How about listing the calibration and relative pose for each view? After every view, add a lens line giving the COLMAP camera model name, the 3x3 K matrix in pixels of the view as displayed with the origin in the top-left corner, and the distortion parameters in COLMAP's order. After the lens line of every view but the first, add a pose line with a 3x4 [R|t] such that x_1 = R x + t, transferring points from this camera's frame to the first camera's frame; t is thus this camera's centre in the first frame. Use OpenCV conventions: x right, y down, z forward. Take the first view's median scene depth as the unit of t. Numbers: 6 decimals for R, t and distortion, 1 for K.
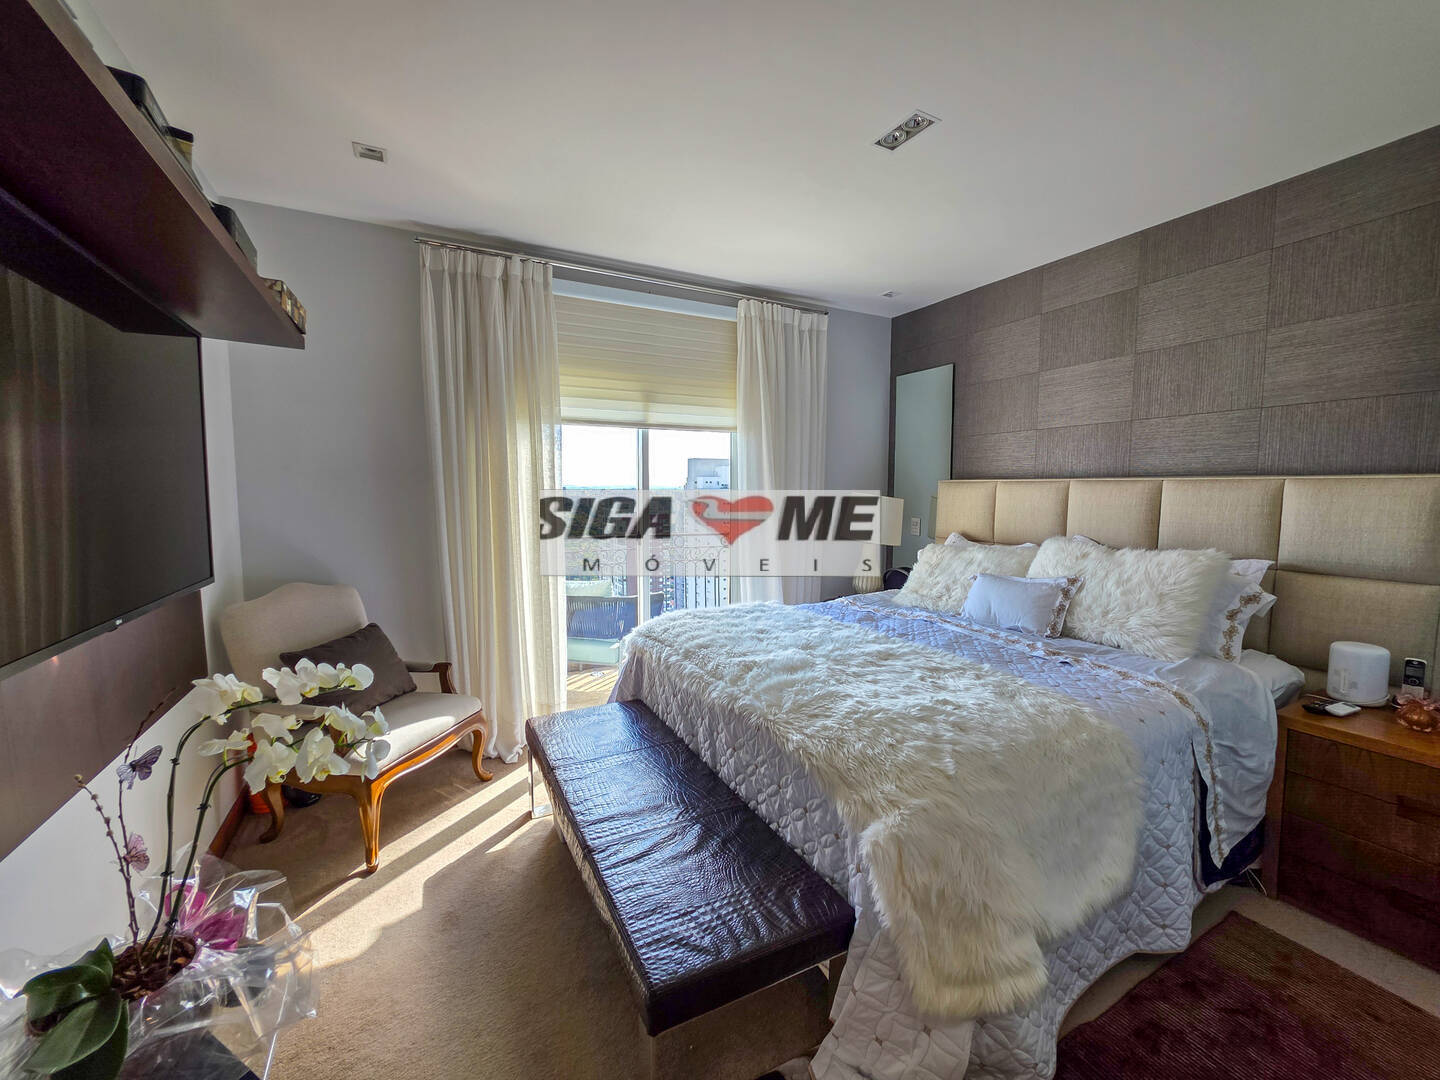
lens RADIAL K [[586.2, 0, 717.0], [0, 586.2, 534.1], [0, 0, 1]] dist [0.000818, -0.000053]
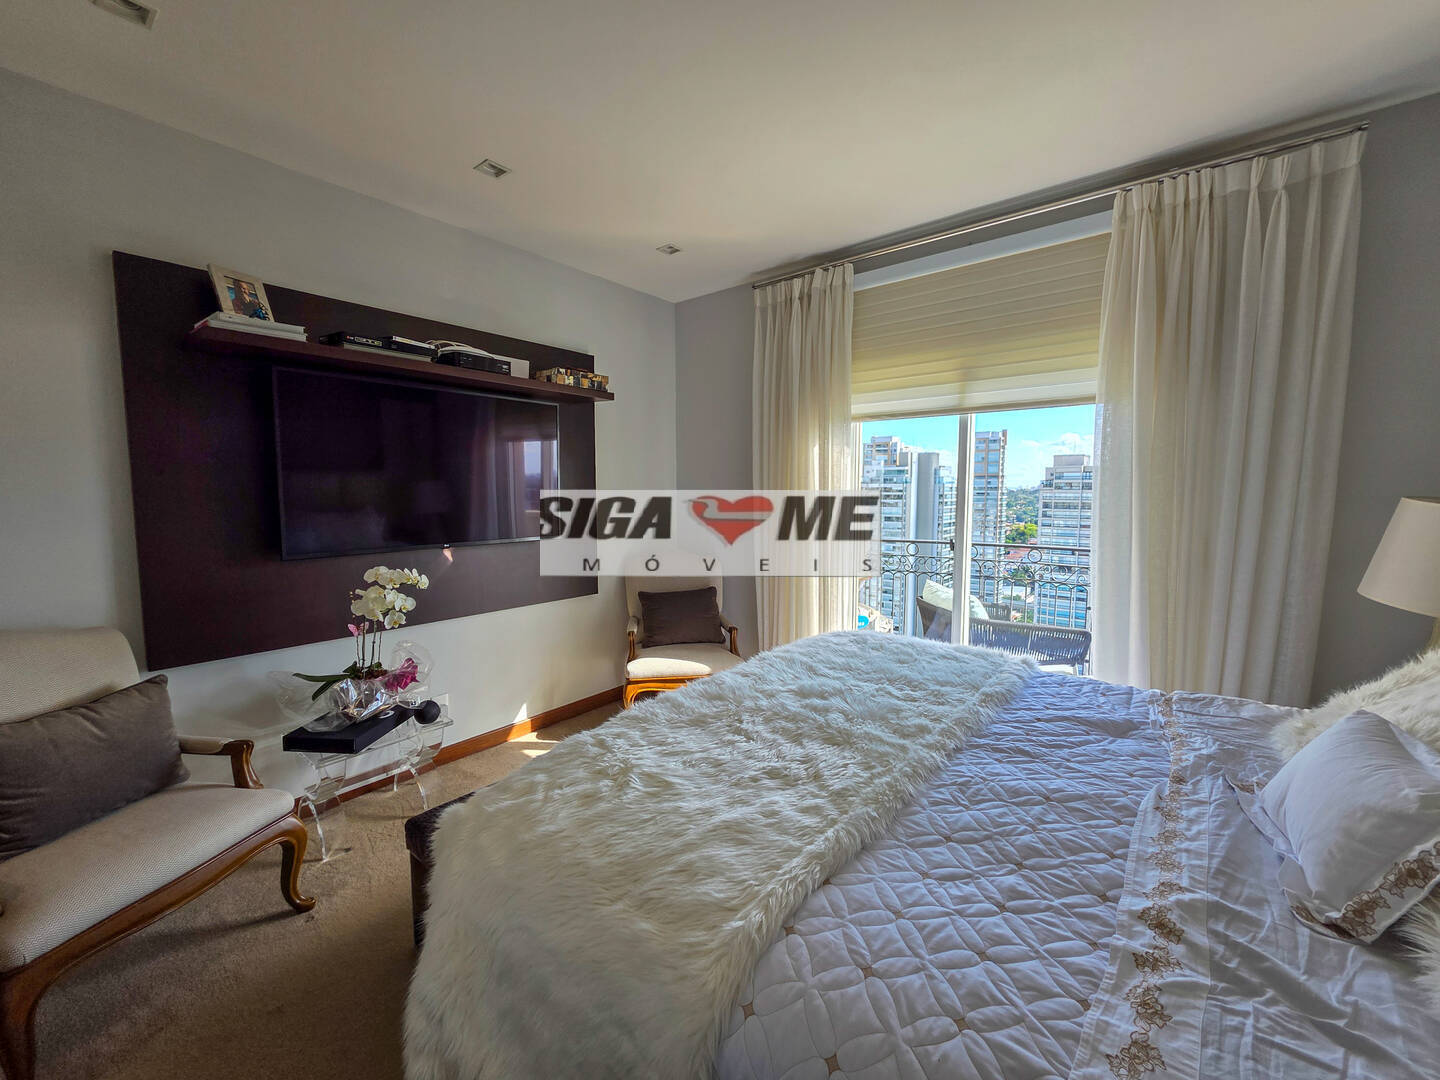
lens RADIAL K [[586.2, 0, 717.0], [0, 586.2, 534.1], [0, 0, 1]] dist [0.000818, -0.000053]
pose [[0.384890, 0.071535, -0.920186, 0.577807], [-0.069914, 0.996387, 0.048216, -0.032081], [0.920311, 0.045776, 0.388501, 0.421807]]
